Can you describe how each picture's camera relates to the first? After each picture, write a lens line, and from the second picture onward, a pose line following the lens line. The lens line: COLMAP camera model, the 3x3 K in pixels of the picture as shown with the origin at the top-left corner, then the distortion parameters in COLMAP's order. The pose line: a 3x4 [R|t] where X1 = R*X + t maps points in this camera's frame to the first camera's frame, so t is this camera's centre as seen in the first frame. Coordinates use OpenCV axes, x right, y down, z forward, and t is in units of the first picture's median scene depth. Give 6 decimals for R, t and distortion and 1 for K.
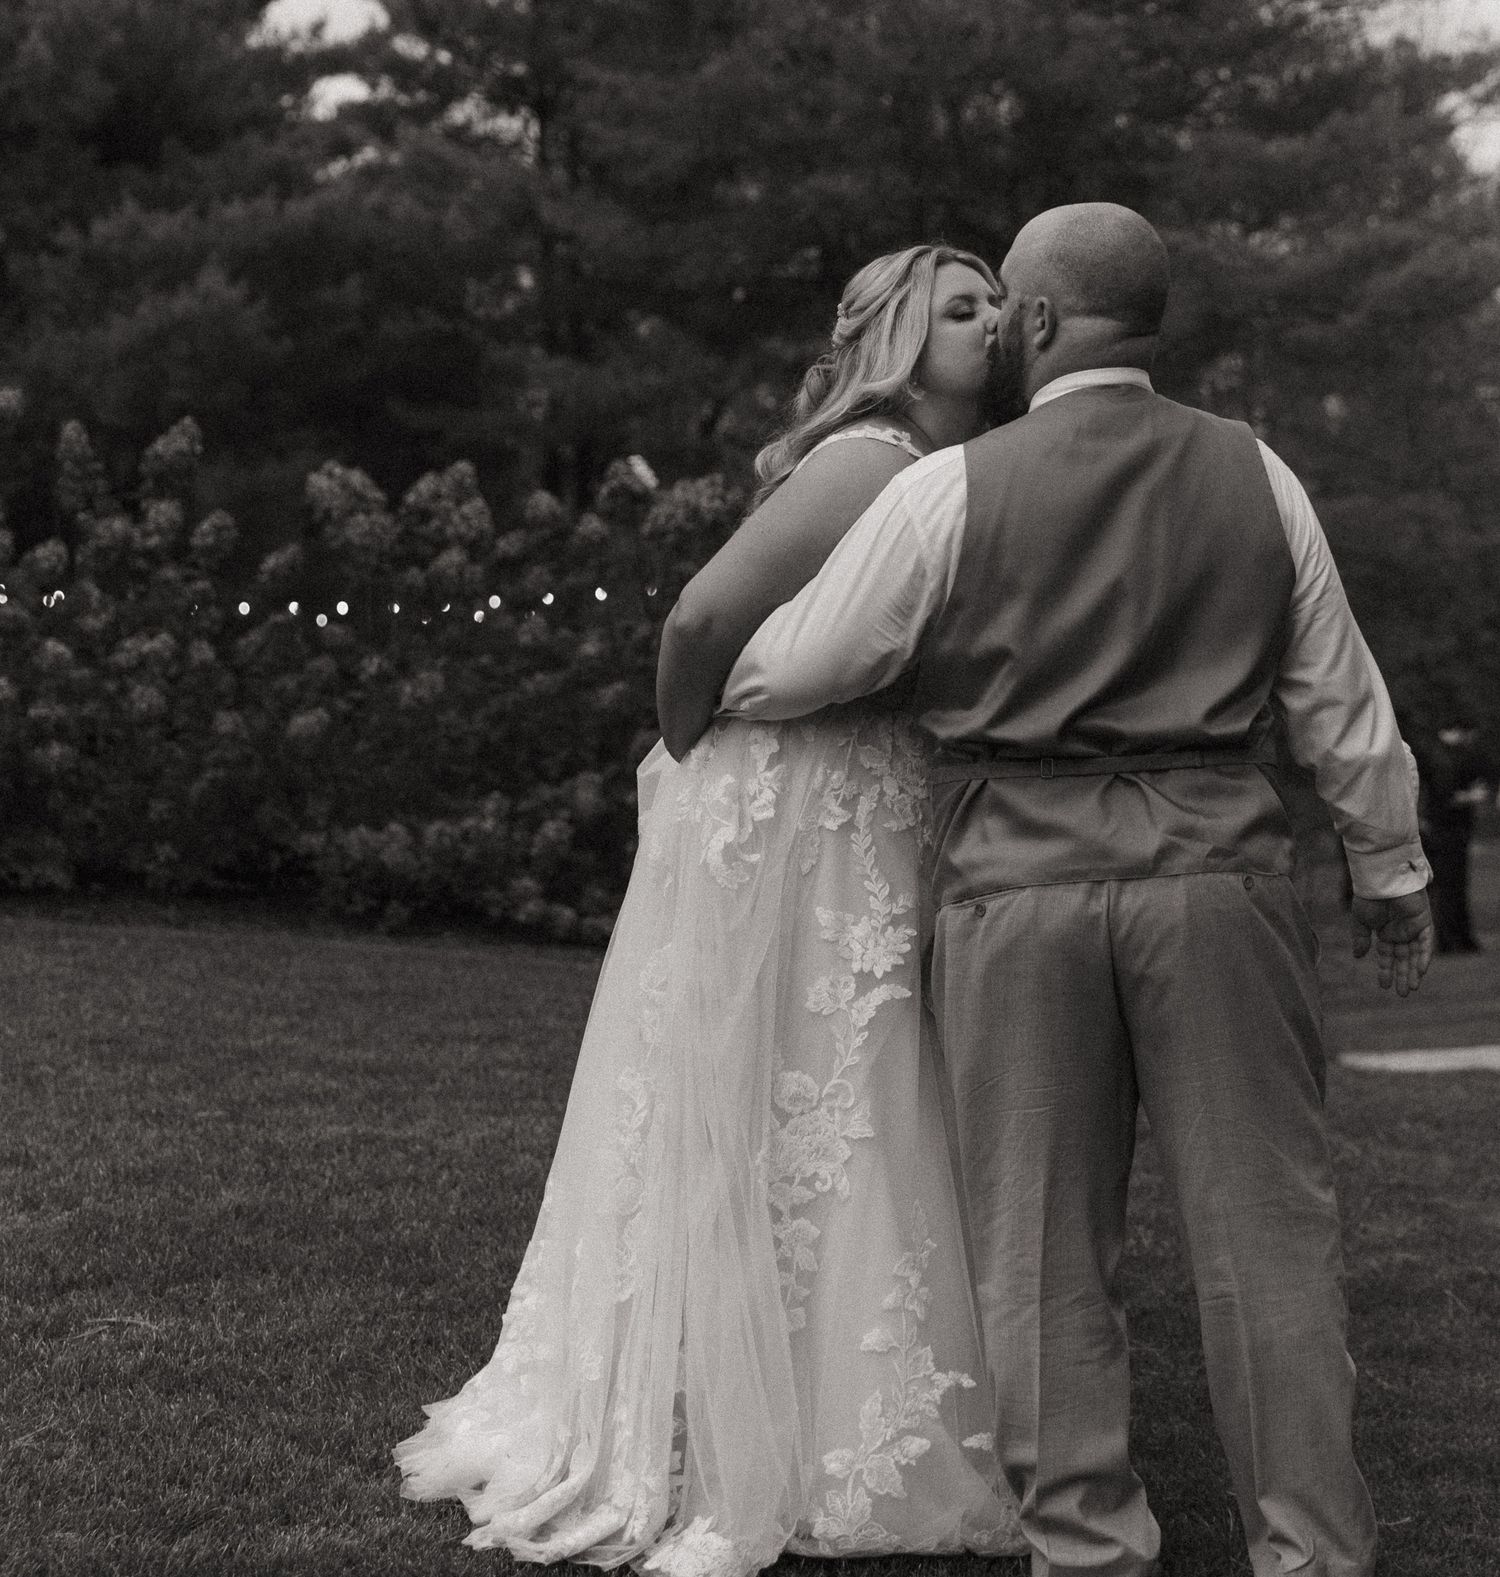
lens RADIAL K [[3279.8, 0, 750.0], [0, 3279.8, 788.5], [0, 0, 1]] dist [-0.093964, -0.379050]
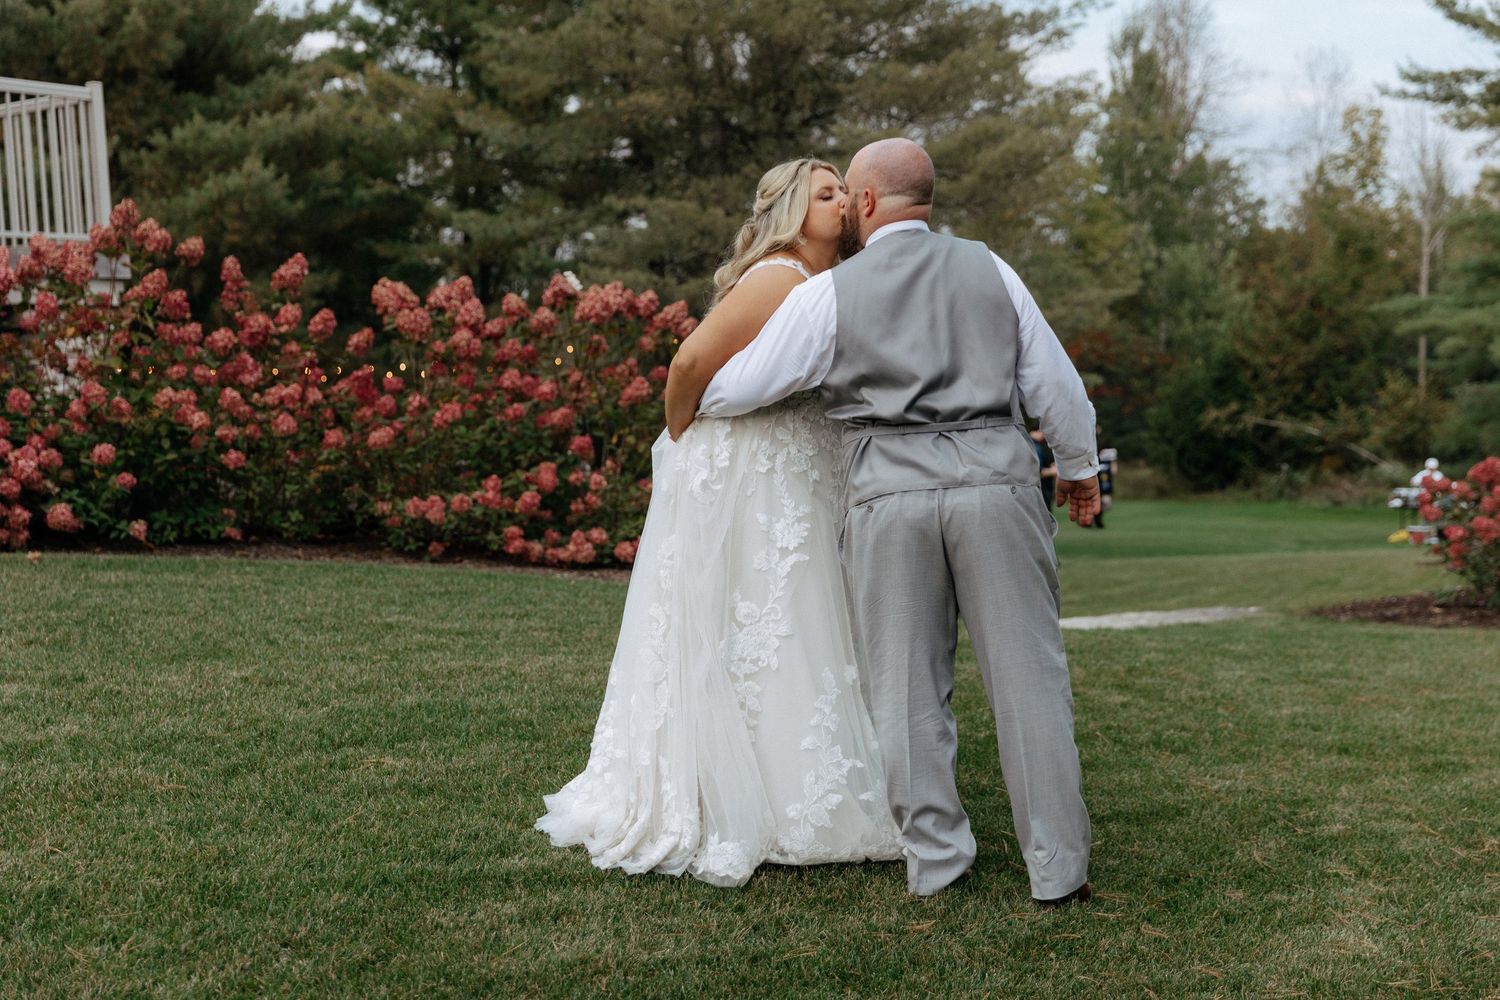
lens RADIAL K [[2149.0, 0, 749.9], [0, 2149.0, 464.0], [0, 0, 1]] dist [-0.172235, -0.057633]
pose [[0.995852, -0.023420, 0.087922, -0.042484], [0.024302, 0.999664, -0.008975, 0.008131], [-0.087682, 0.011074, 0.996087, -0.091896]]
